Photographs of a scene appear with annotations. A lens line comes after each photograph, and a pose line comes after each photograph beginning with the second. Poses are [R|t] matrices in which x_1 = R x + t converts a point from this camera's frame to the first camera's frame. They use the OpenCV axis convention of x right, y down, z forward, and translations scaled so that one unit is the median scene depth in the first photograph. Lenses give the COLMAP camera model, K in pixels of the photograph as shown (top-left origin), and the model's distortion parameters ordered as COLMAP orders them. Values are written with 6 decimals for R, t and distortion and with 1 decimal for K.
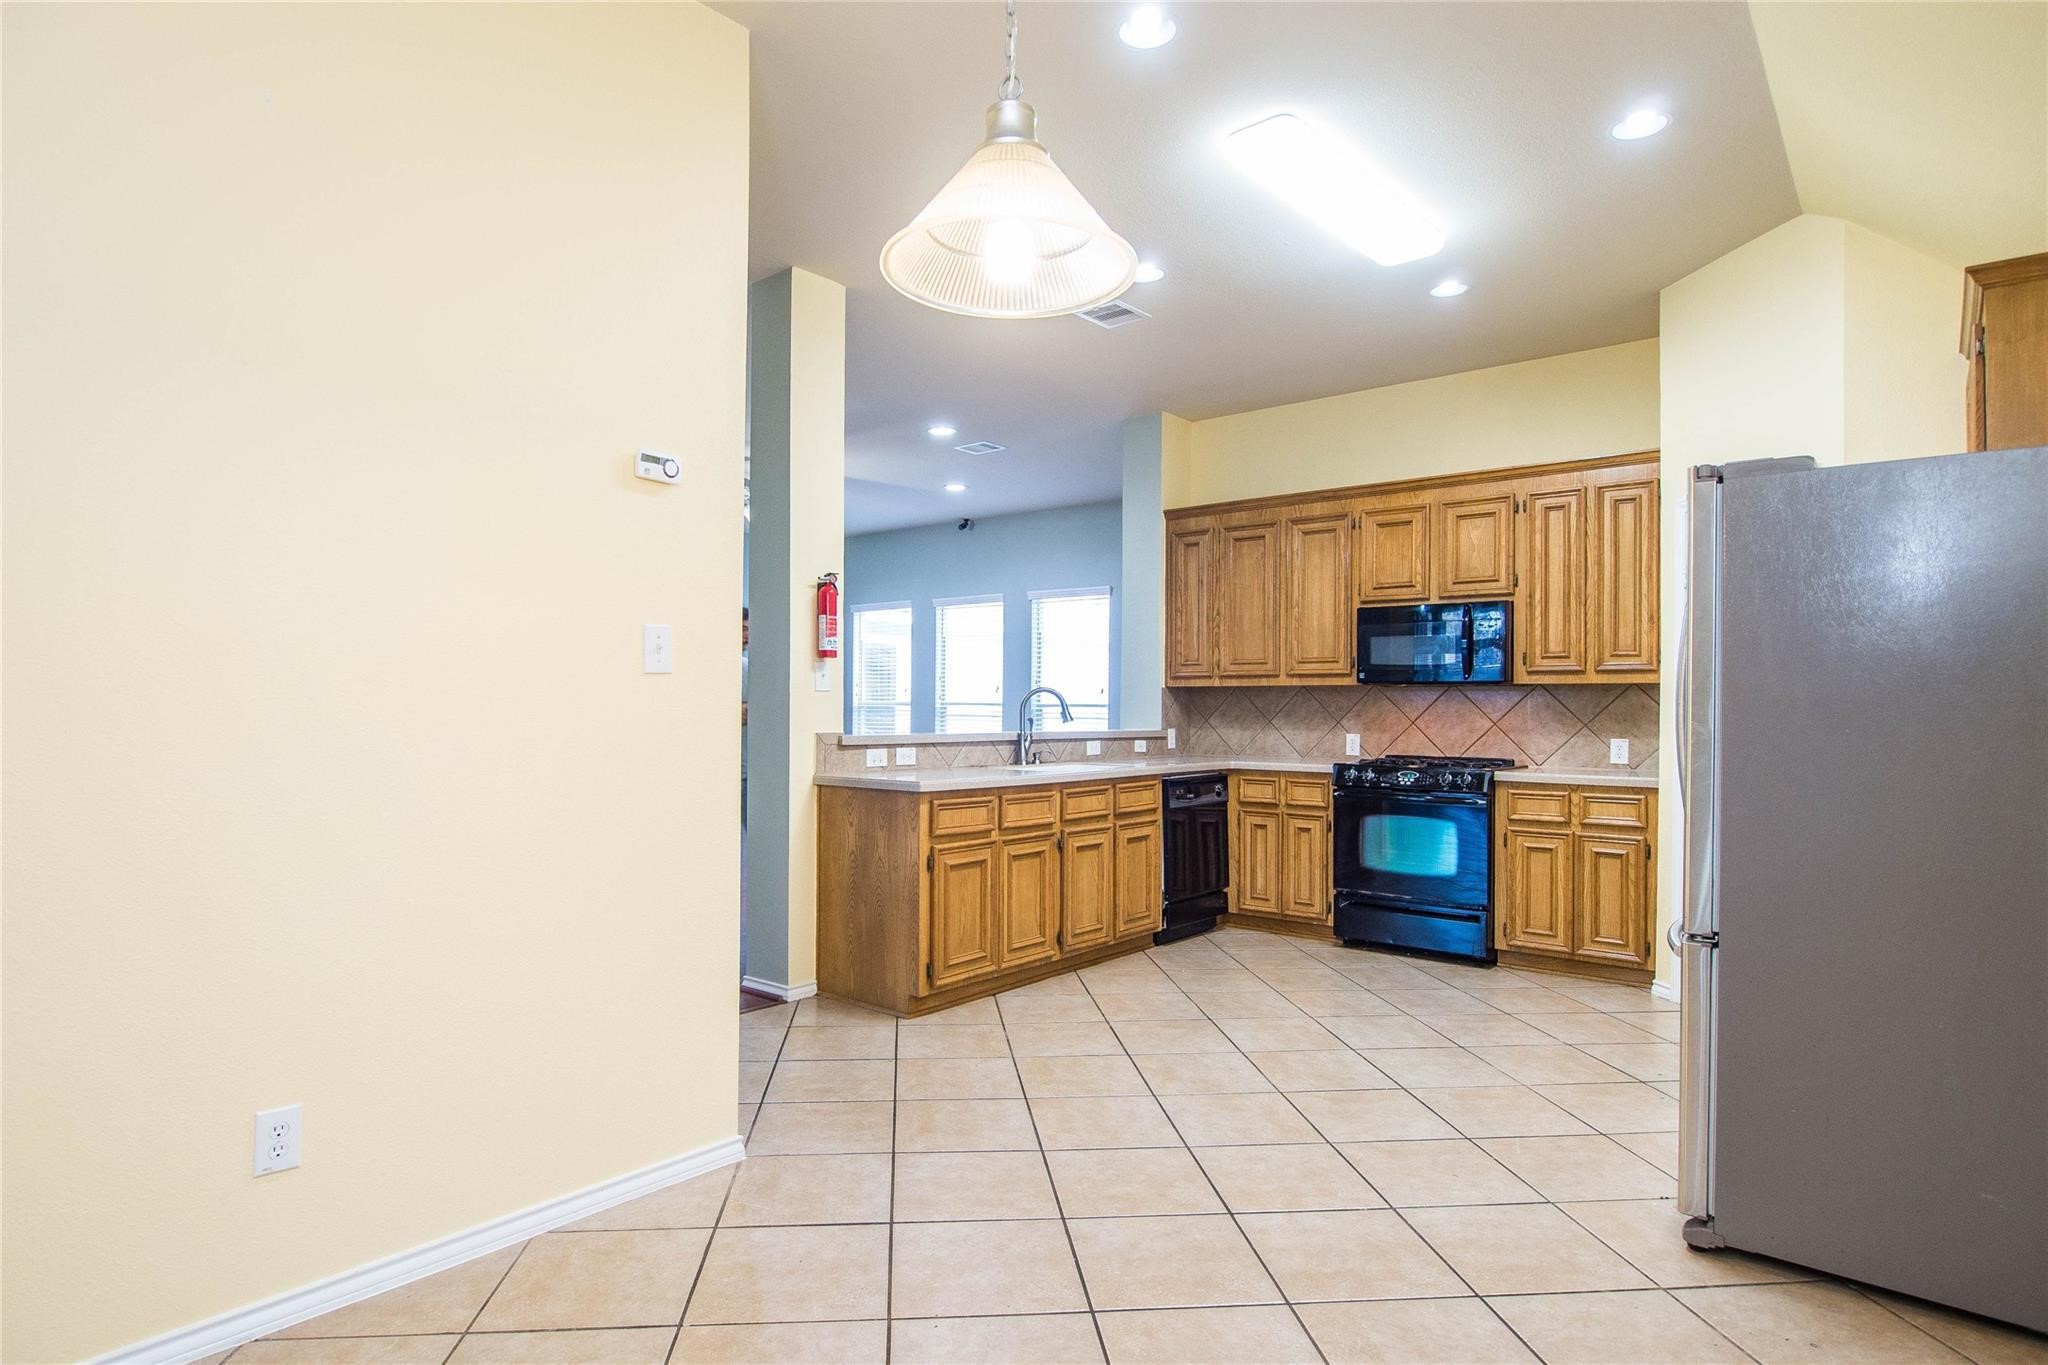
lens RADIAL K [[1128.2, 0, 998.9], [0, 1128.2, 695.8], [0, 0, 1]] dist [-0.002329, -0.012539]
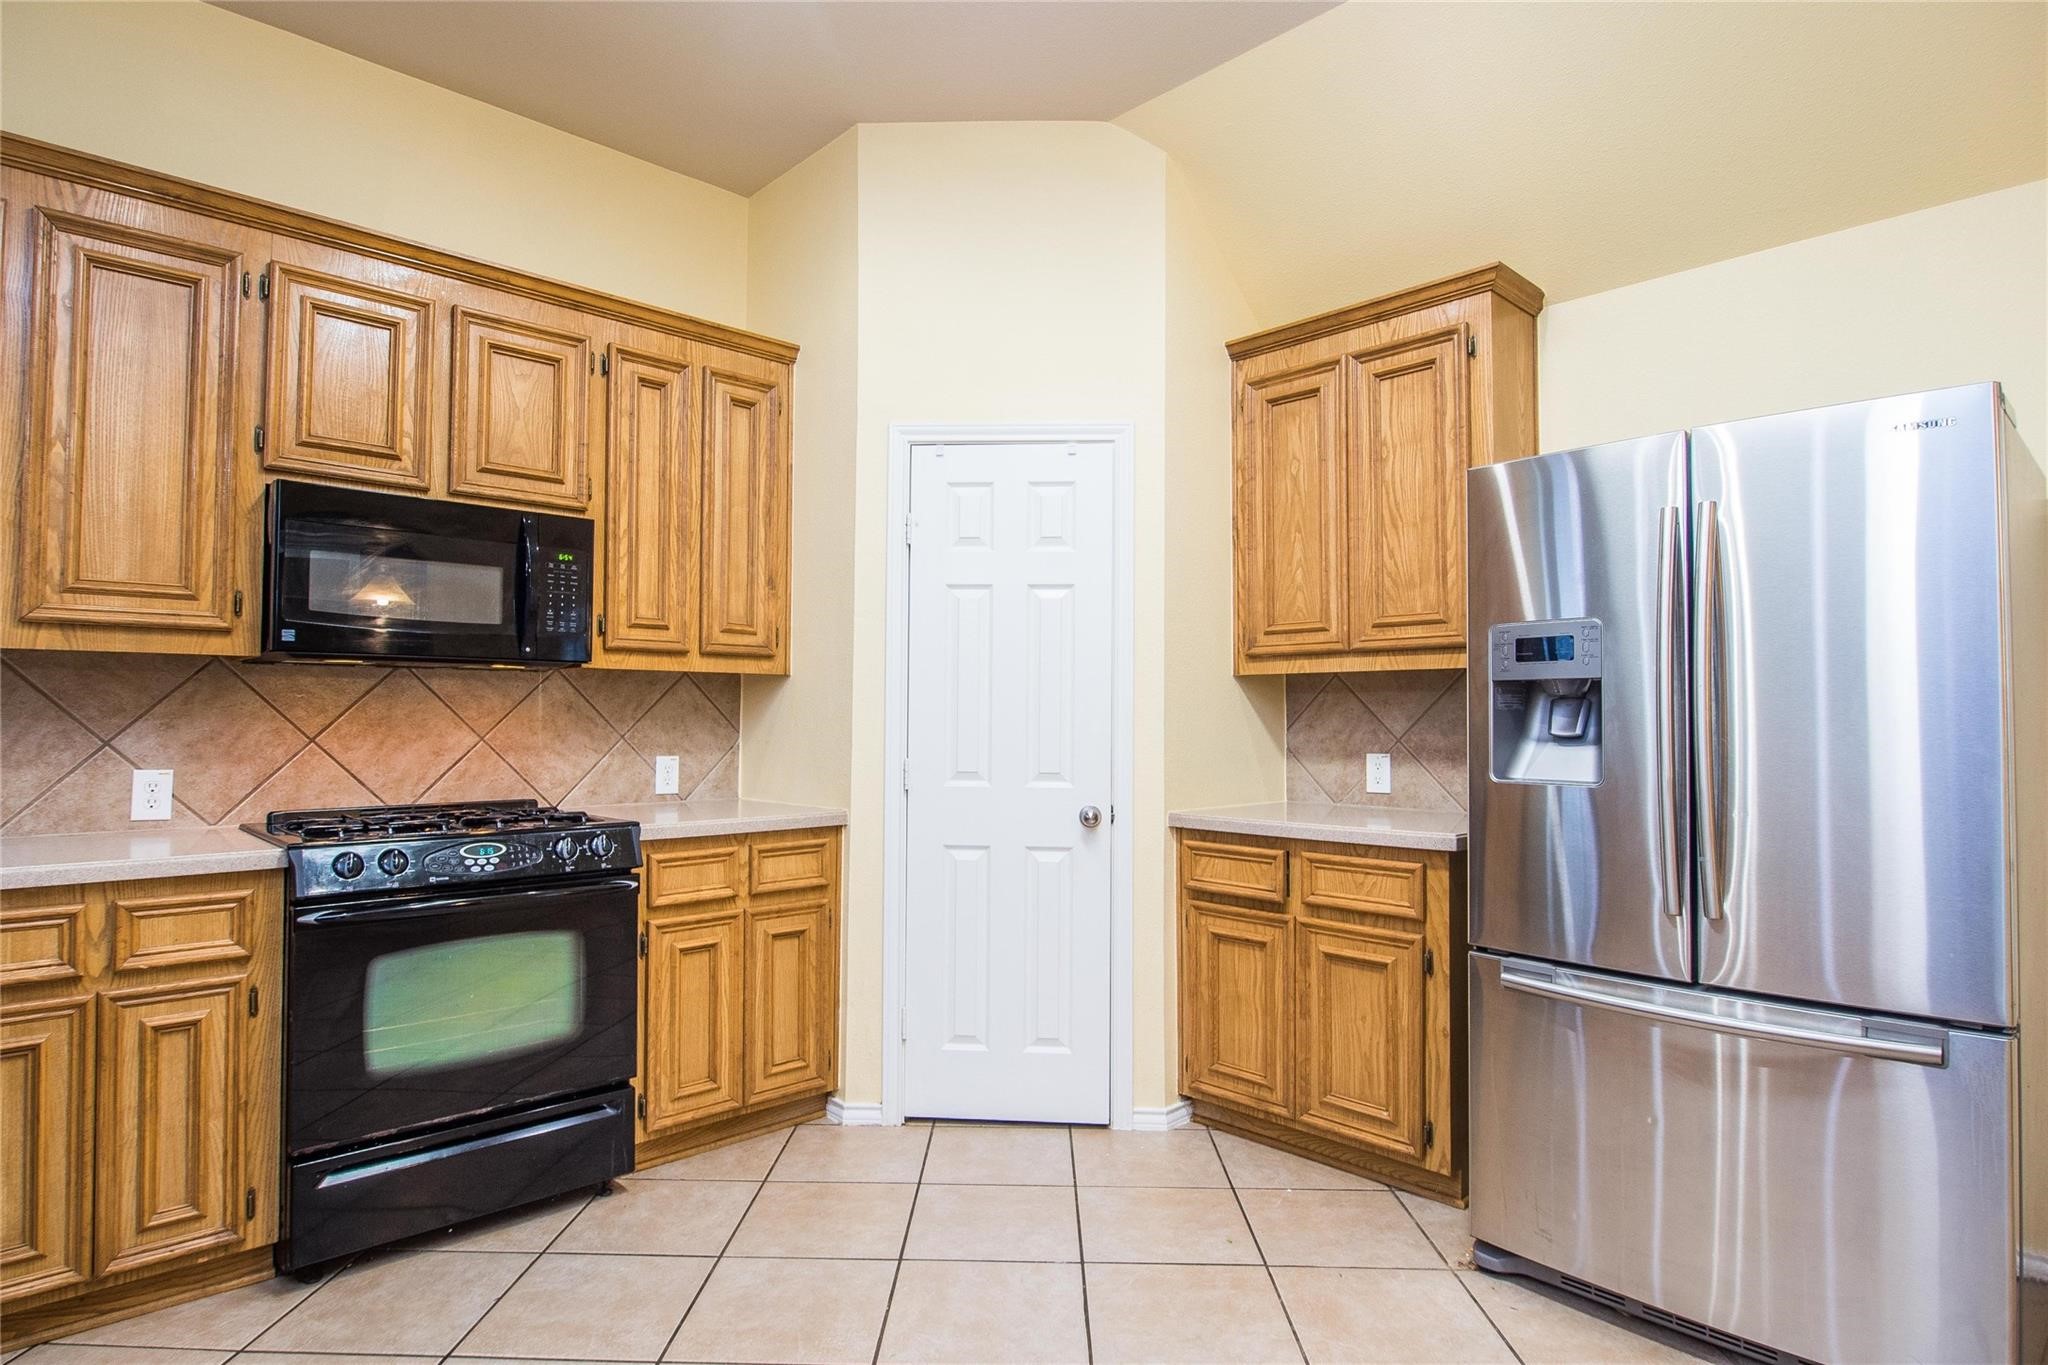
lens RADIAL K [[1096.4, 0, 1007.1], [0, 1096.4, 684.8], [0, 0, 1]] dist [-0.006299, -0.001636]
pose [[0.113174, 0.021983, 0.993332, -0.067917], [-0.013110, 0.999701, -0.020631, 0.006468], [-0.993489, -0.010688, 0.113428, 0.689246]]
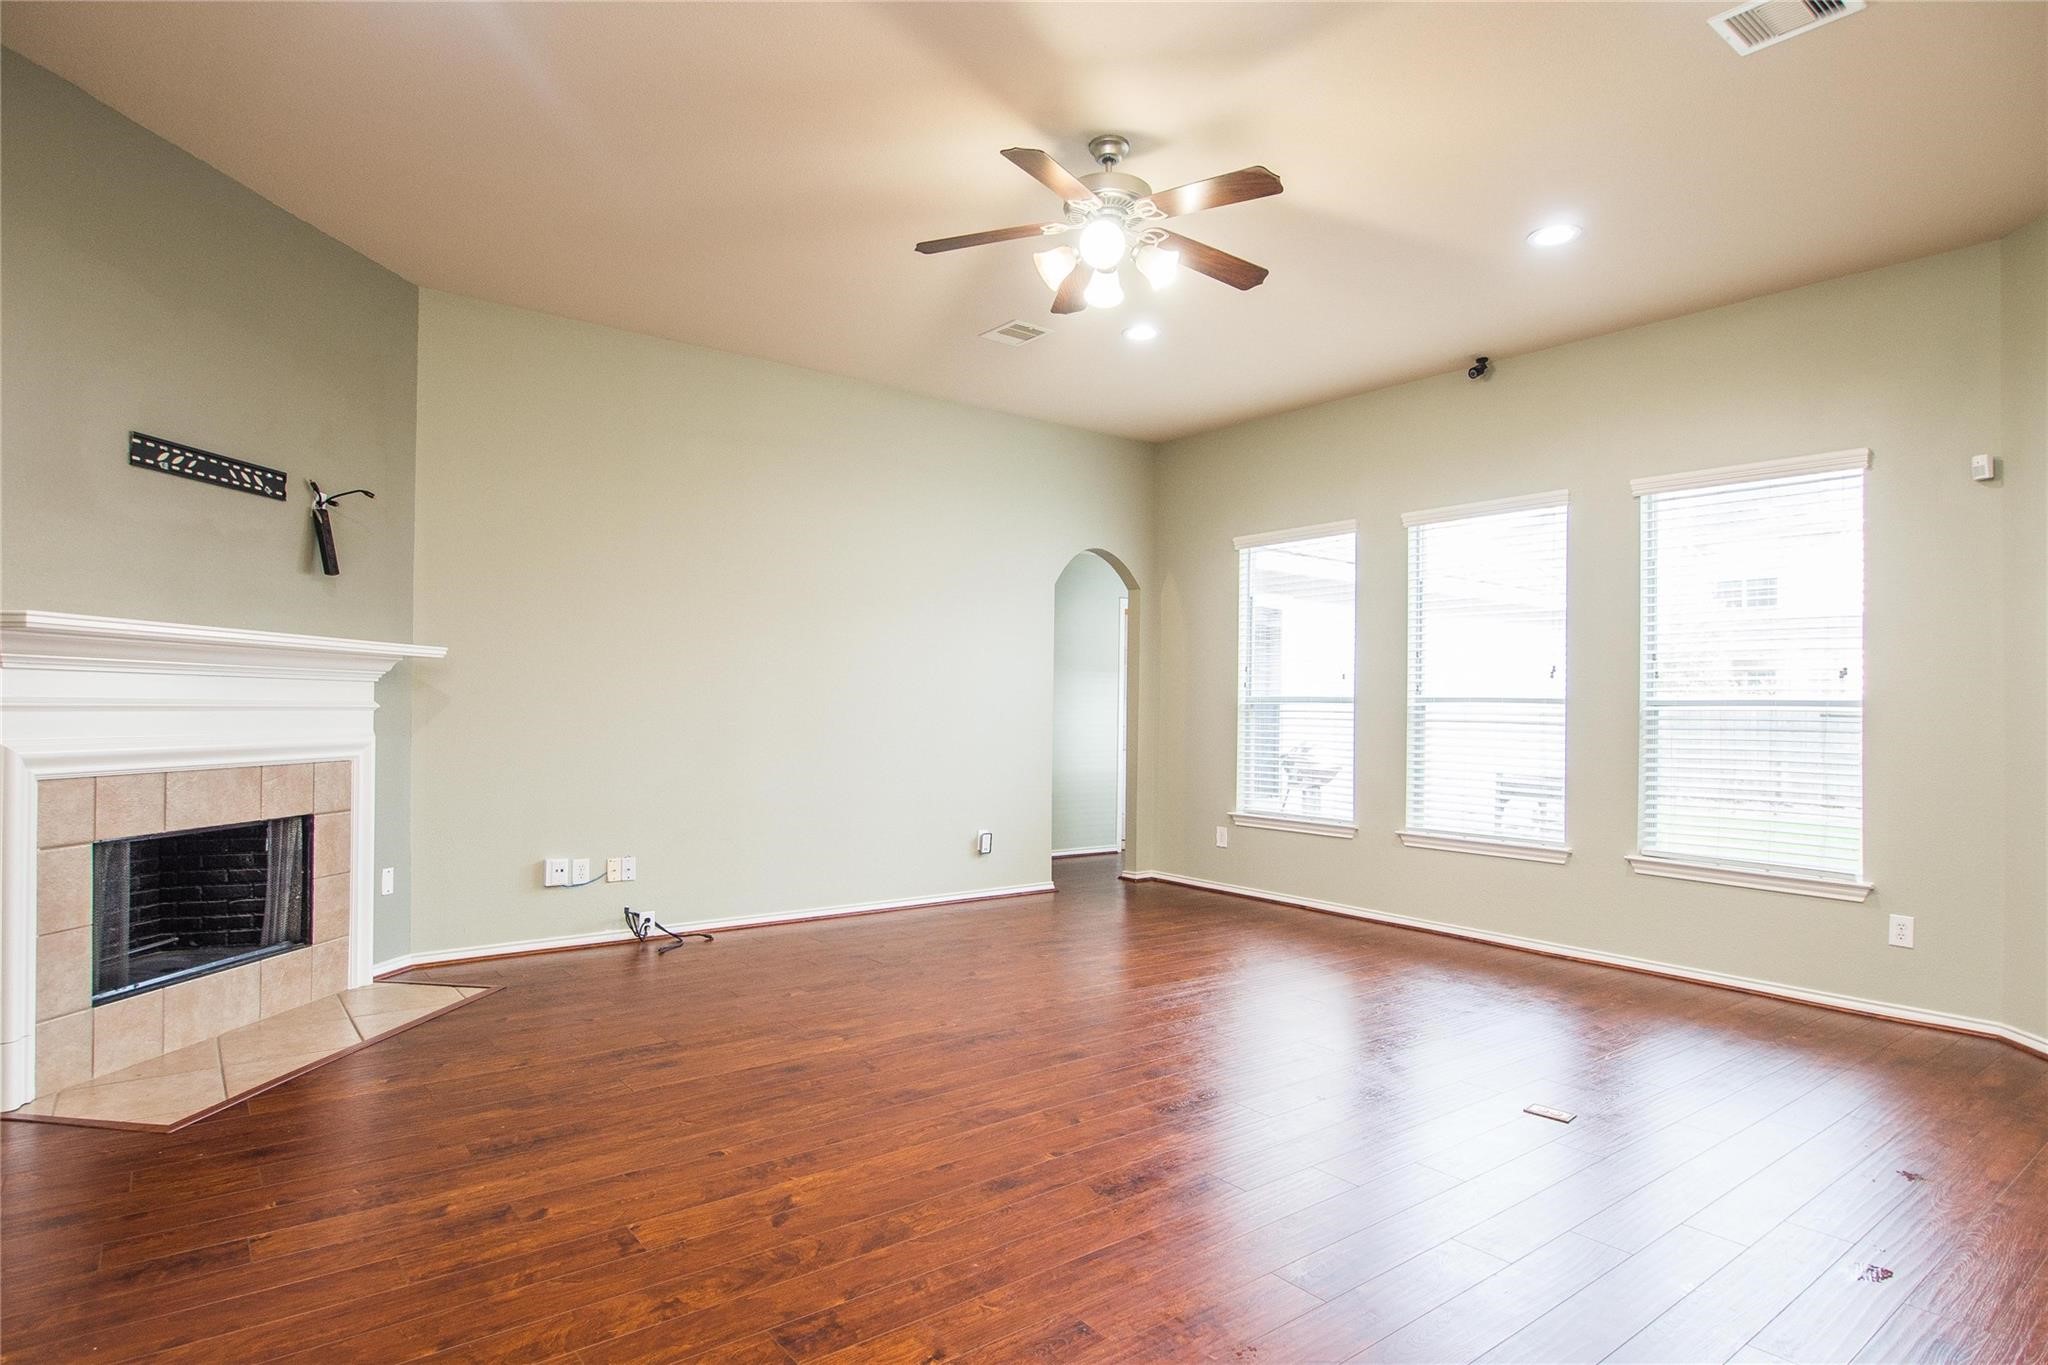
lens RADIAL K [[1096.4, 0, 1007.1], [0, 1096.4, 684.8], [0, 0, 1]] dist [-0.006299, -0.001636]
pose [[0.976918, 0.001660, -0.213610, -0.247885], [-0.002426, 0.999992, -0.003320, 0.003893], [0.213603, 0.003762, 0.976913, 0.791994]]
